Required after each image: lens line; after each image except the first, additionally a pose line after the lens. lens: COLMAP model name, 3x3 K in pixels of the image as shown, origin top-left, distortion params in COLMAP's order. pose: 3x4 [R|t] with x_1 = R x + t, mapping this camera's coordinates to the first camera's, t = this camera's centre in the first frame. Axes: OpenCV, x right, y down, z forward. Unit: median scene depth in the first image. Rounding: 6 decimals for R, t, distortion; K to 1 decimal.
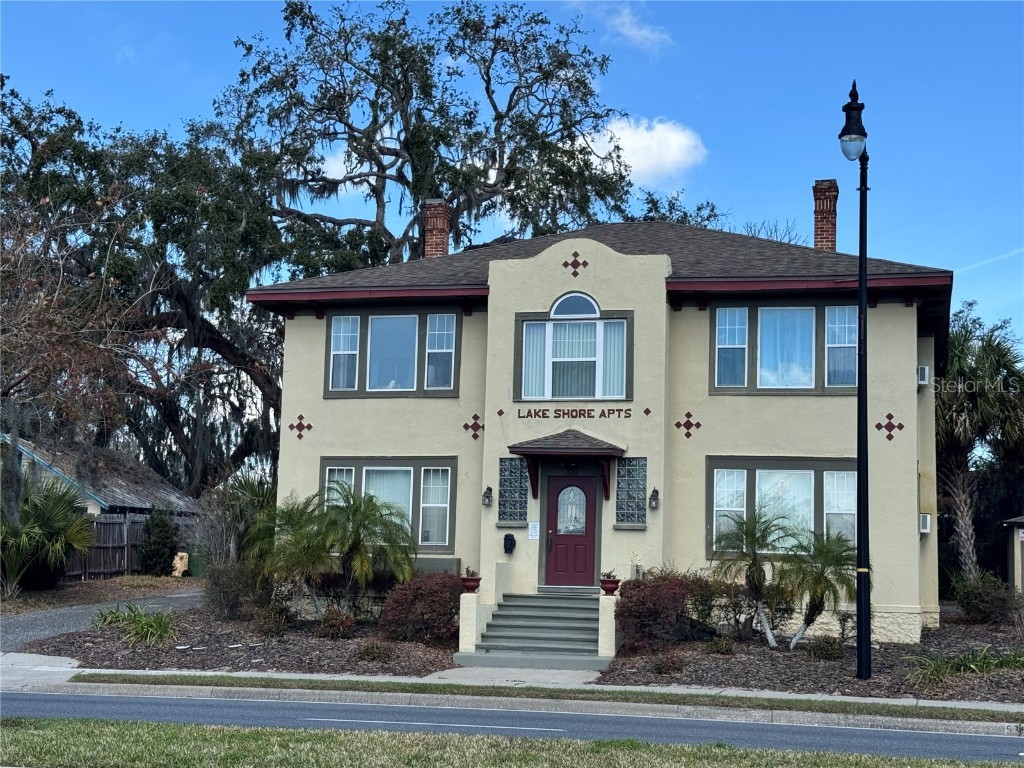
lens RADIAL K [[1590.2, 0, 512.0], [0, 1590.2, 384.0], [0, 0, 1]] dist [0.154612, -0.017111]
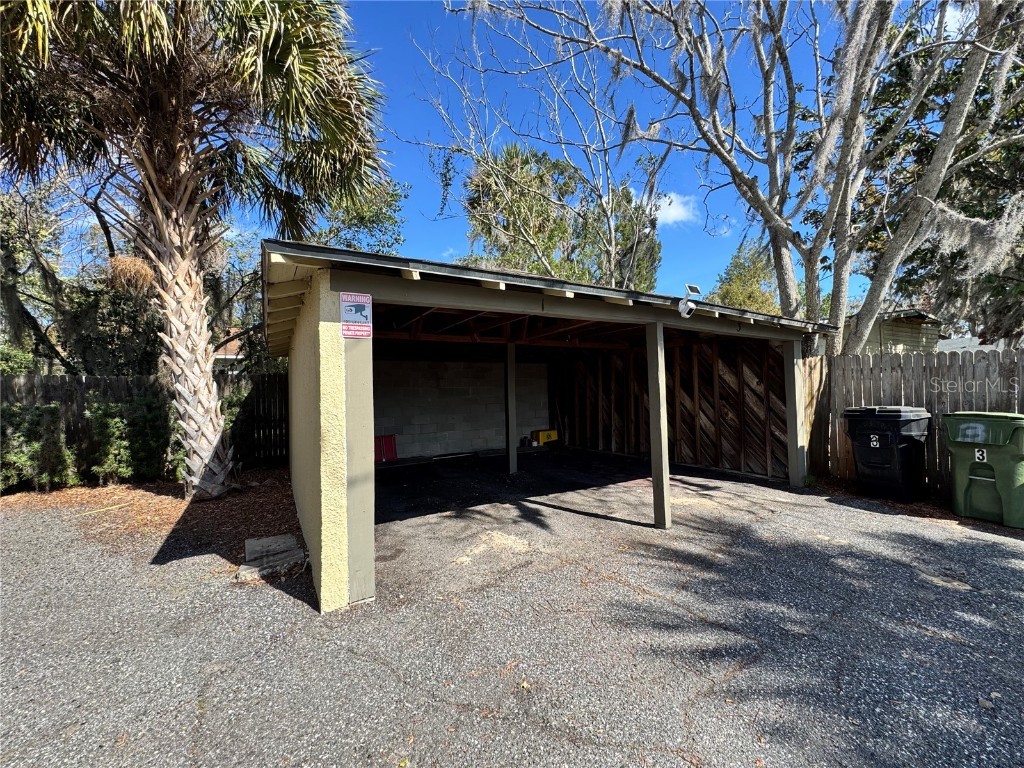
lens RADIAL K [[410.5, 0, 512.0], [0, 410.5, 384.0], [0, 0, 1]] dist [-0.001897, 0.000258]
pose [[0.698563, -0.026869, 0.715044, 0.415692], [-0.043263, 0.995881, 0.079688, 0.142162], [-0.714240, -0.086602, 0.694523, 1.353007]]
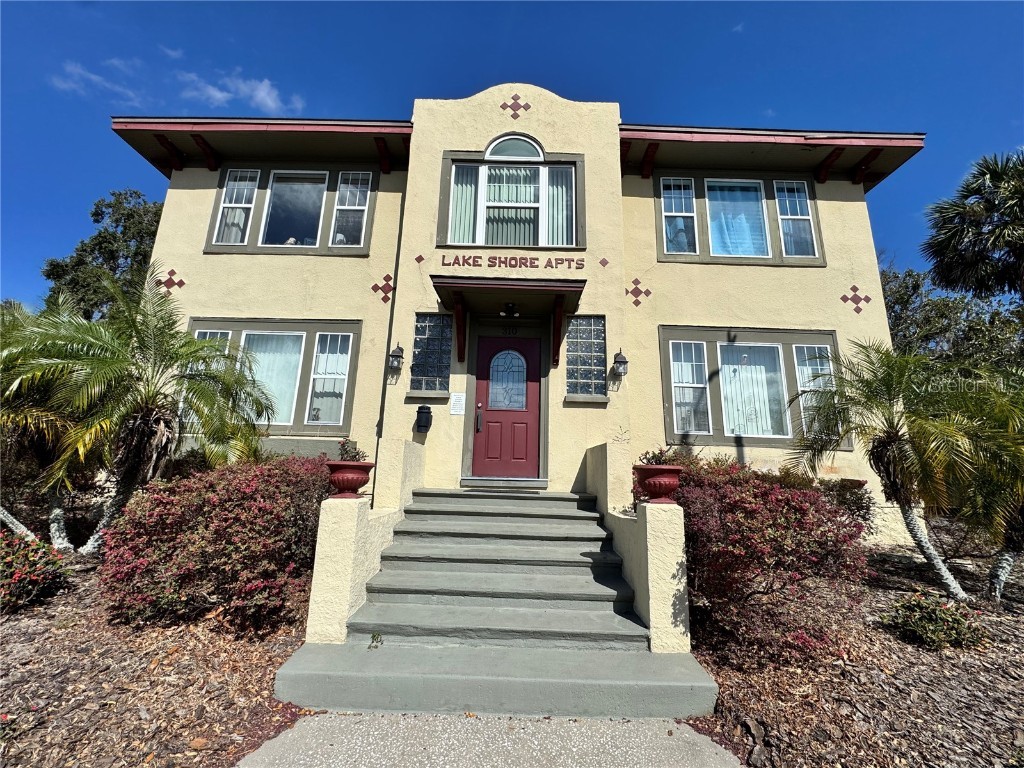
lens RADIAL K [[410.5, 0, 512.0], [0, 410.5, 384.0], [0, 0, 1]] dist [-0.001897, 0.000258]
pose [[0.966698, 0.054191, 0.250116, -0.010588], [-0.032768, 0.995489, -0.089038, 0.098903], [-0.253813, 0.077877, 0.964113, 0.800109]]
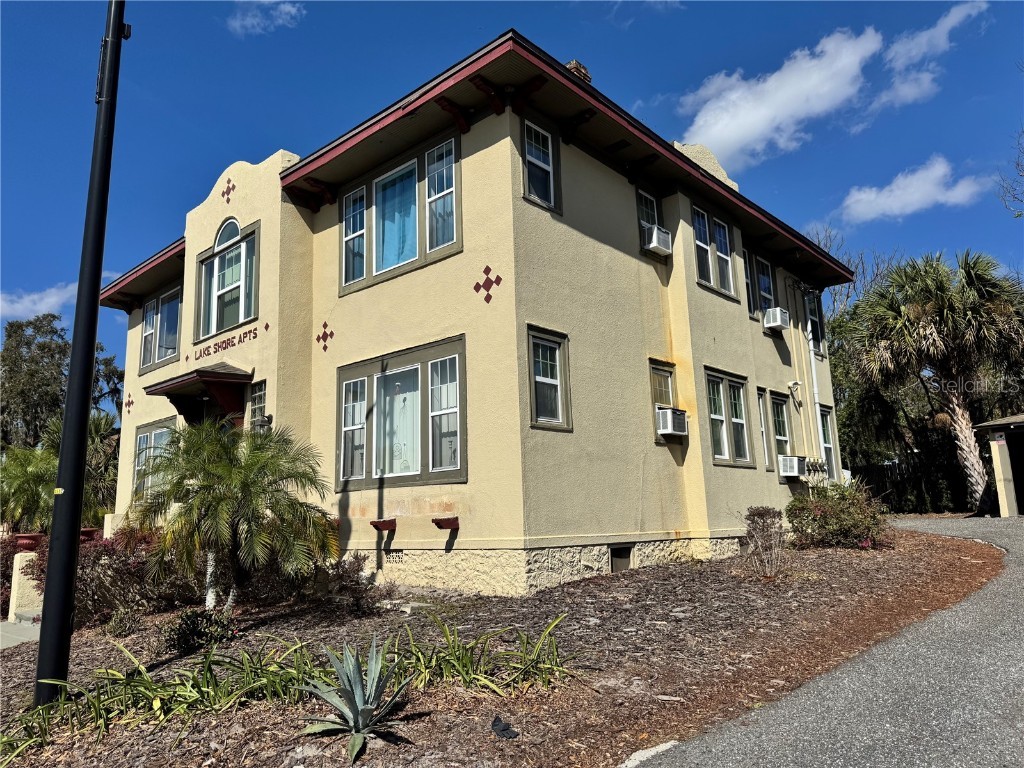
lens RADIAL K [[715.9, 0, 512.0], [0, 715.9, 384.0], [0, 0, 1]] dist [0.118879, -0.206405]
pose [[0.888239, -0.141640, -0.437000, 0.364757], [0.113968, 0.989484, -0.089061, 0.096665], [0.445019, 0.029304, 0.895042, 0.697758]]
